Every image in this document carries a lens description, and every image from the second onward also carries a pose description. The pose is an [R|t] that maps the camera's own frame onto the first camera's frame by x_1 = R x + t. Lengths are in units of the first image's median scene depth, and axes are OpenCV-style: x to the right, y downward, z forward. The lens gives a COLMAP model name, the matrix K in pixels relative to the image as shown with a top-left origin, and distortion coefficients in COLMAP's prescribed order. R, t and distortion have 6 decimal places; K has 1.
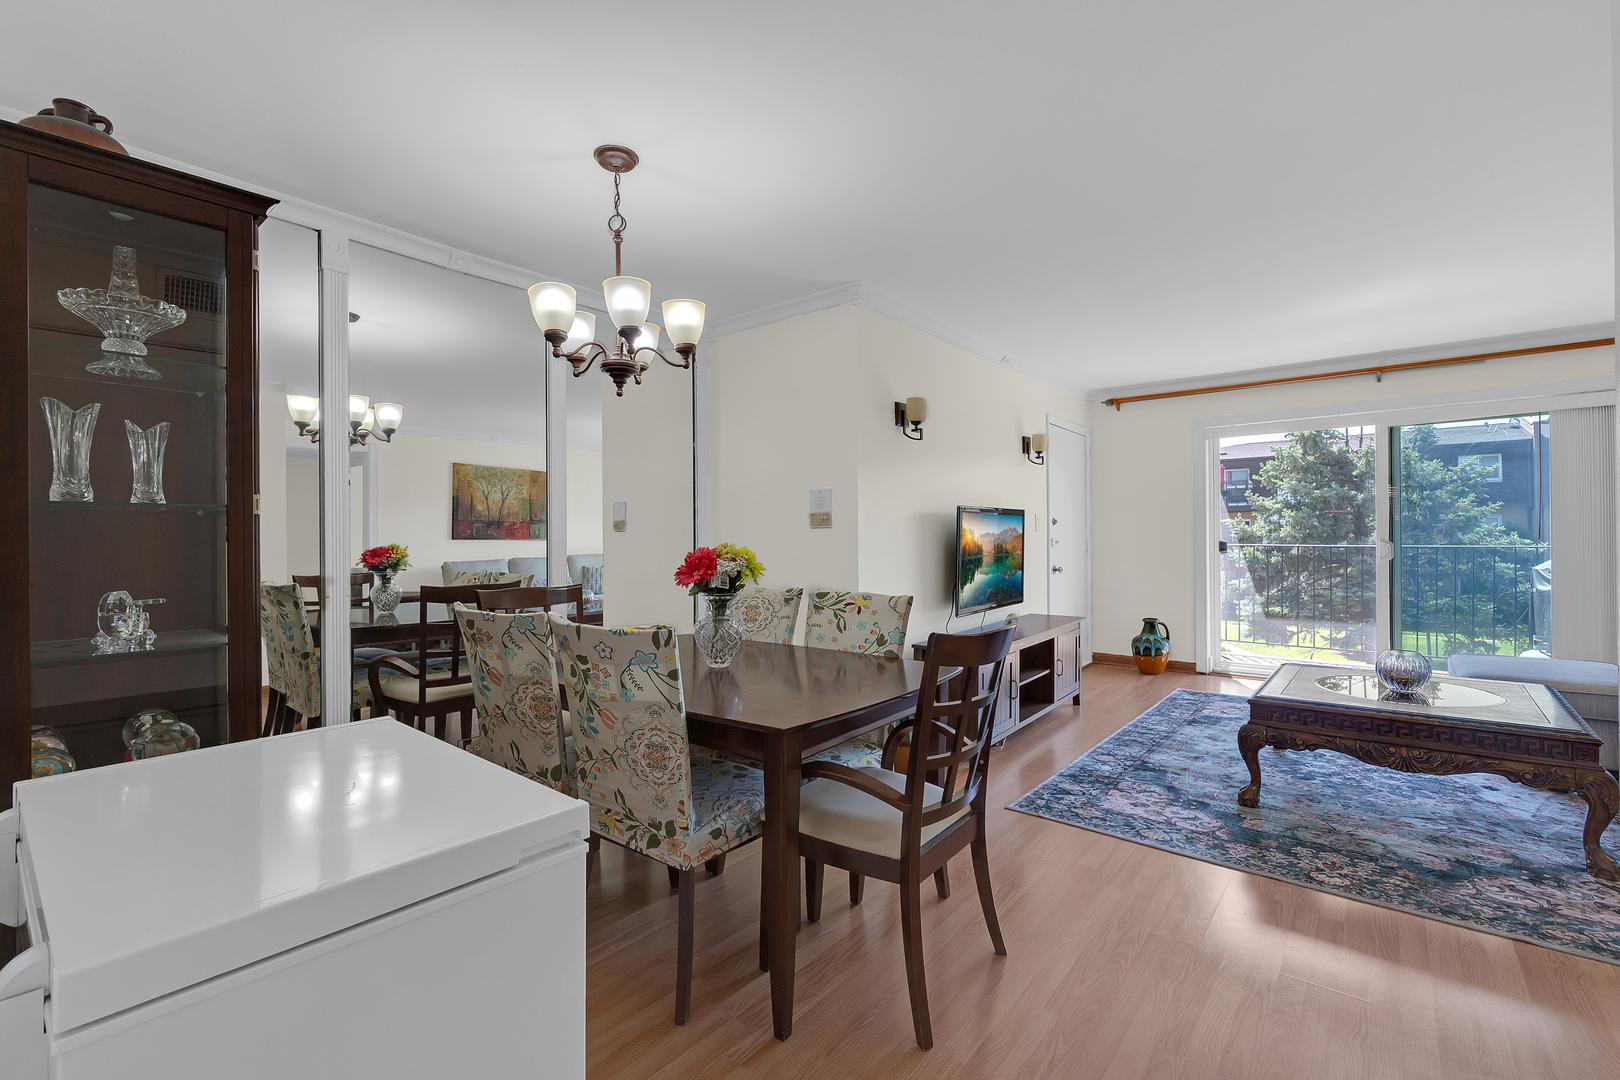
lens RADIAL K [[725.7, 0, 802.8], [0, 725.7, 531.4], [0, 0, 1]] dist [-0.004631, -0.000811]
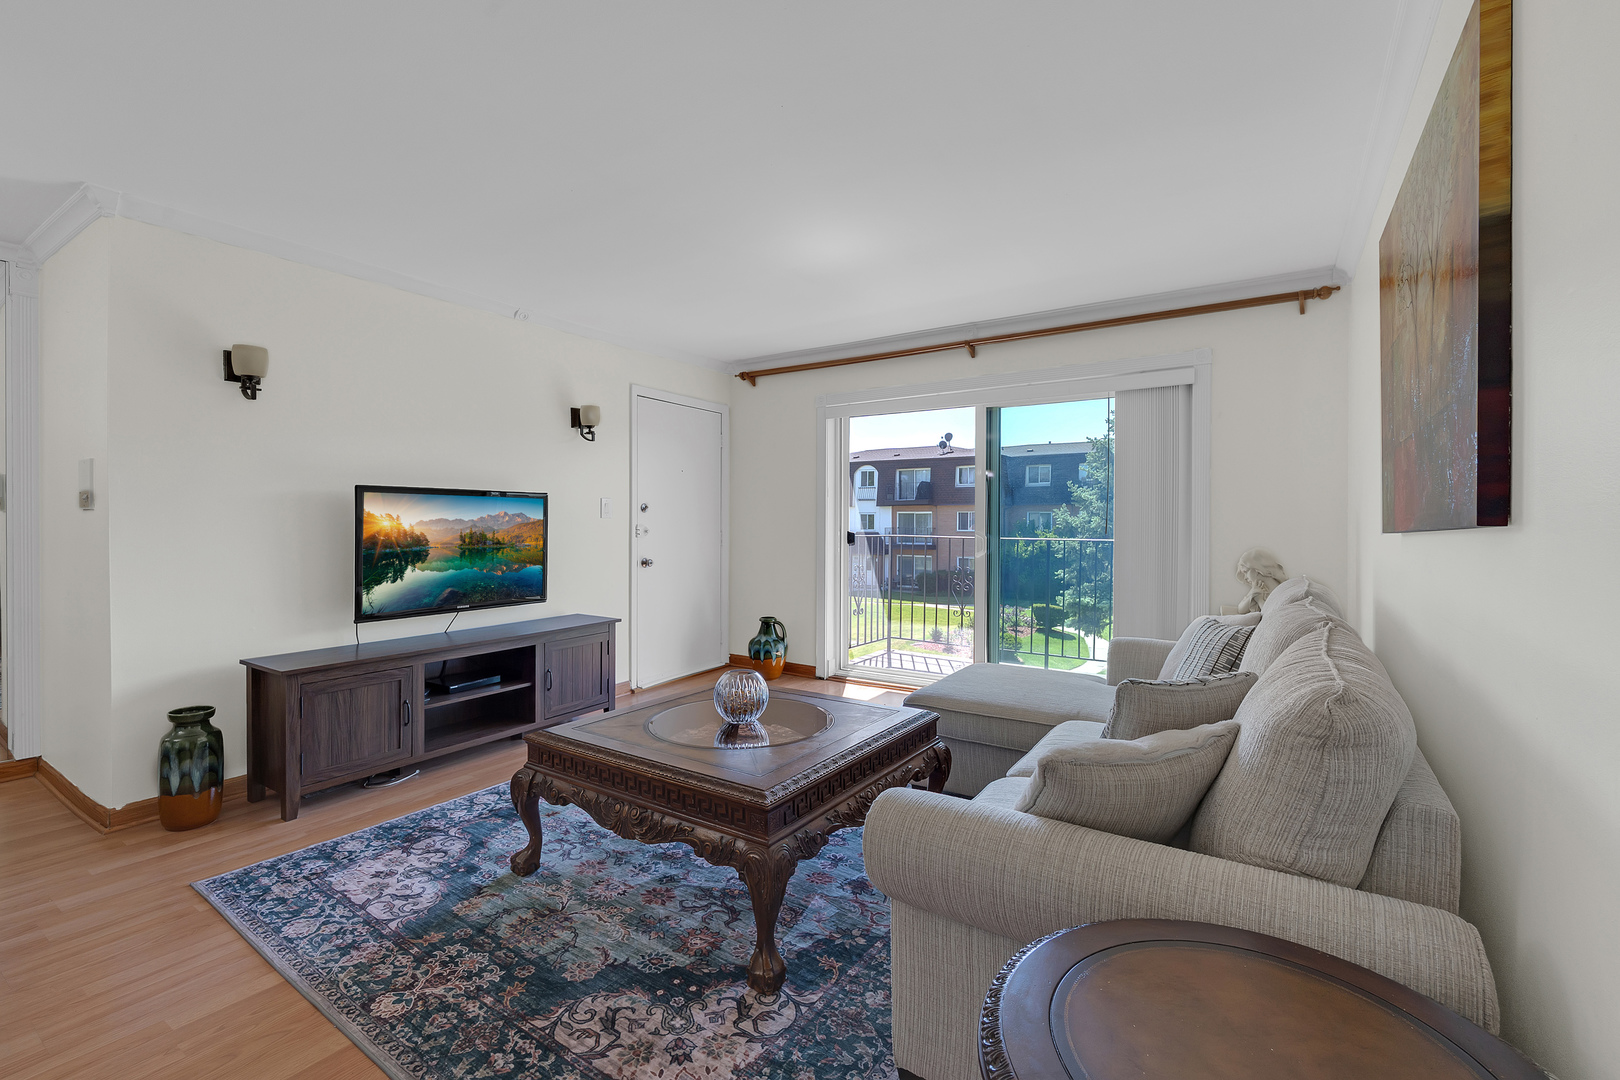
lens RADIAL K [[725.7, 0, 802.8], [0, 725.7, 531.4], [0, 0, 1]] dist [-0.004631, -0.000811]
pose [[0.994879, 0.009103, 0.100666, 0.690950], [-0.010885, 0.999793, 0.017173, -0.004105], [-0.100489, -0.018181, 0.994772, 0.165017]]
